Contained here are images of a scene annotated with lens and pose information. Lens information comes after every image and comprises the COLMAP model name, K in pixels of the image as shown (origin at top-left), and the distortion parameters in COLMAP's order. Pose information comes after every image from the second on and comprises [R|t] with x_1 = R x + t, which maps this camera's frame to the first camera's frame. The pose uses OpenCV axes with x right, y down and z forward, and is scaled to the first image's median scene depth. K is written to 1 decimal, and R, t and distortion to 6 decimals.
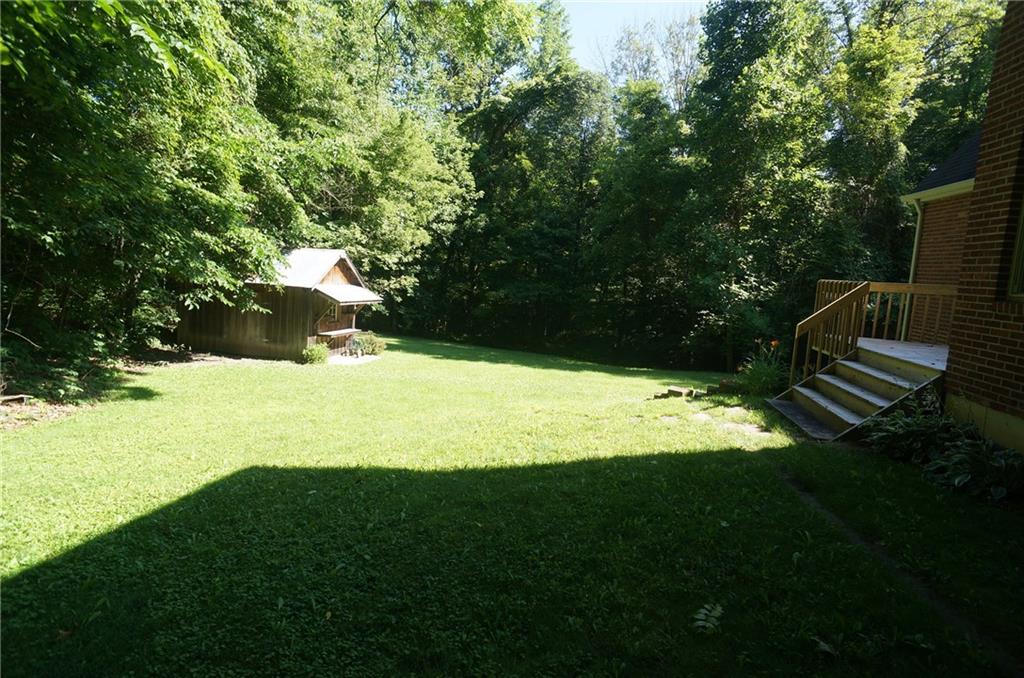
lens RADIAL K [[531.8, 0, 512.0], [0, 531.8, 339.0], [0, 0, 1]] dist [-0.001983, -0.000254]
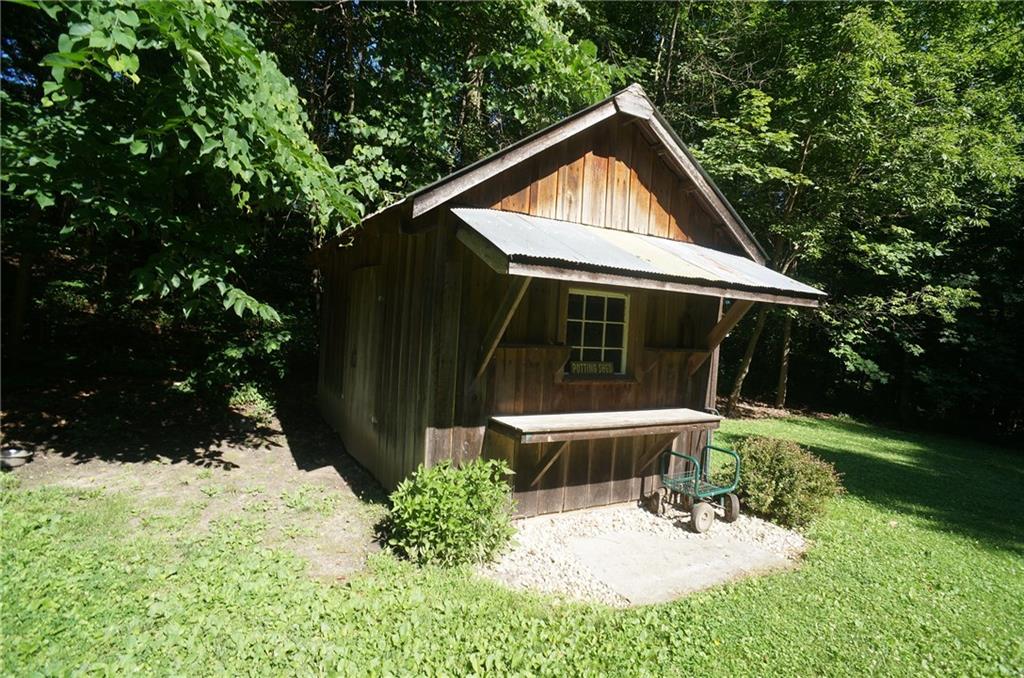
lens RADIAL K [[531.8, 0, 512.0], [0, 531.8, 339.0], [0, 0, 1]] dist [-0.001983, -0.000254]
pose [[0.649918, -0.012068, -0.759908, -0.117922], [-0.086675, 0.992173, -0.089886, -0.016205], [0.755046, 0.124284, 0.643785, 0.570734]]
